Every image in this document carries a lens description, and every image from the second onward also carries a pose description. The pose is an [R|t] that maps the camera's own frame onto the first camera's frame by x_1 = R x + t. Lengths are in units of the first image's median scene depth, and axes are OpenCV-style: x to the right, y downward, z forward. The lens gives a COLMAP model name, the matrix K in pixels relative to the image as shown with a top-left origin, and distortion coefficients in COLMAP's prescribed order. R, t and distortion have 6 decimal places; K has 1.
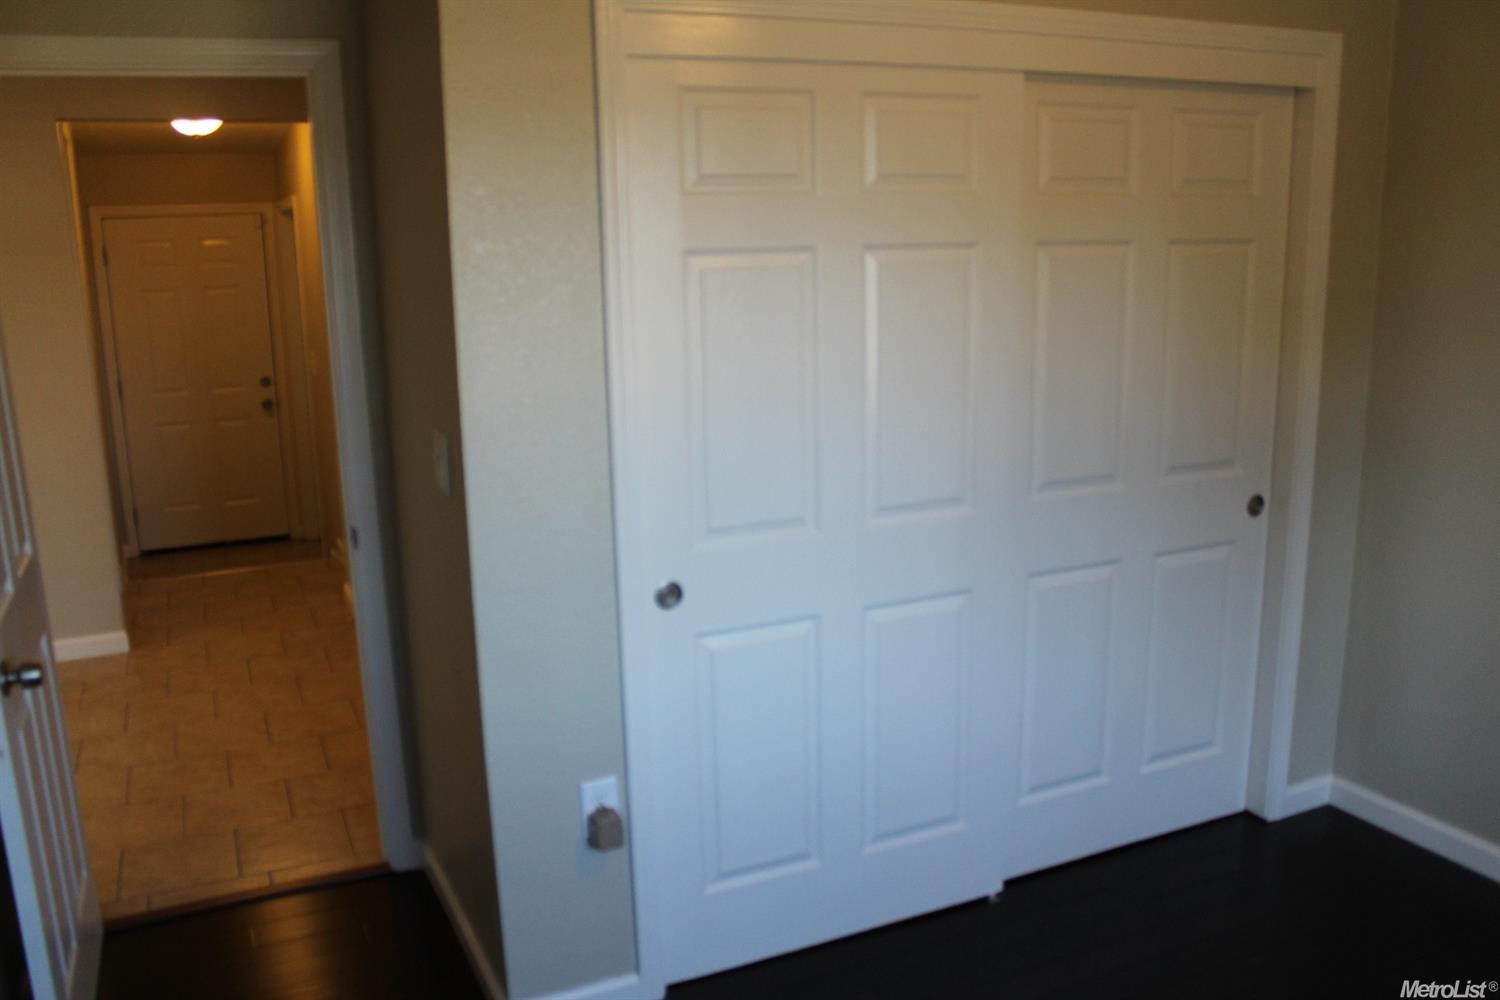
lens RADIAL K [[1274.9, 0, 750.0], [0, 1274.9, 500.0], [0, 0, 1]] dist [-0.153590, 0.129277]
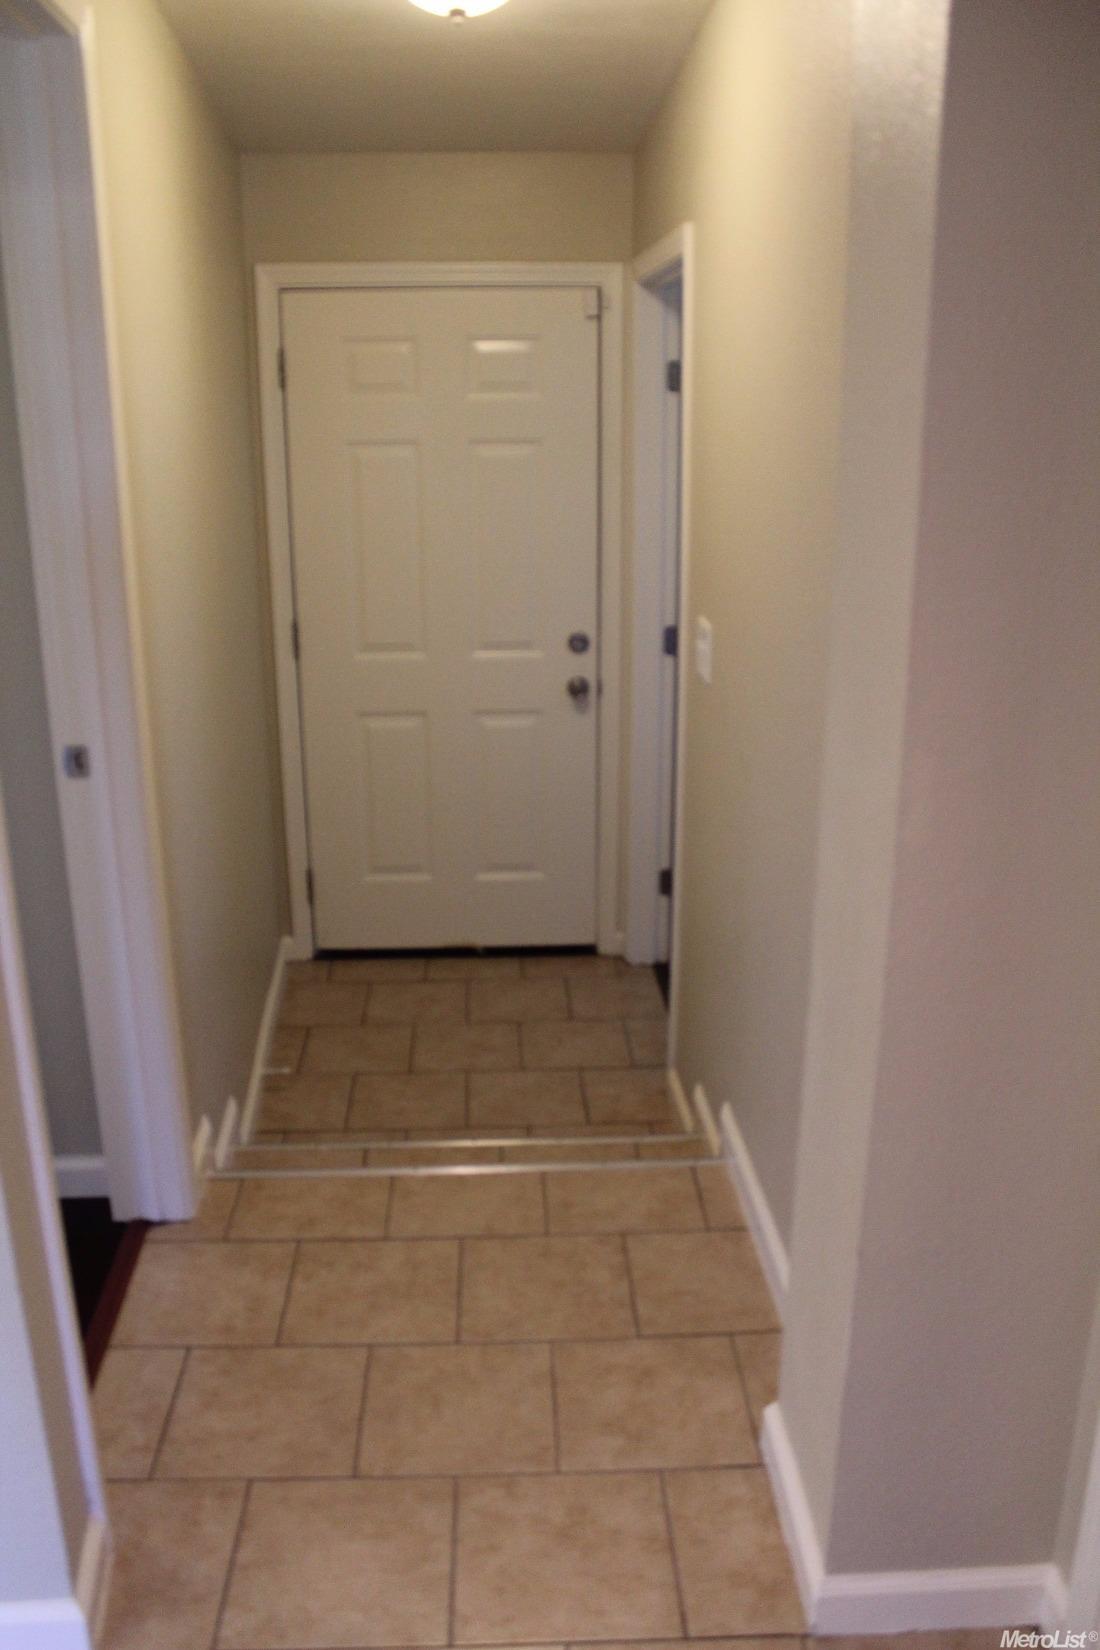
lens RADIAL K [[1402.4, 0, 550.0], [0, 1402.4, 825.0], [0, 0, 1]] dist [-0.153590, 0.129277]
pose [[0.916095, 0.151906, -0.371073, -0.191646], [-0.096558, 0.981800, 0.163540, -0.116494], [0.389162, -0.113989, 0.914089, 0.505999]]
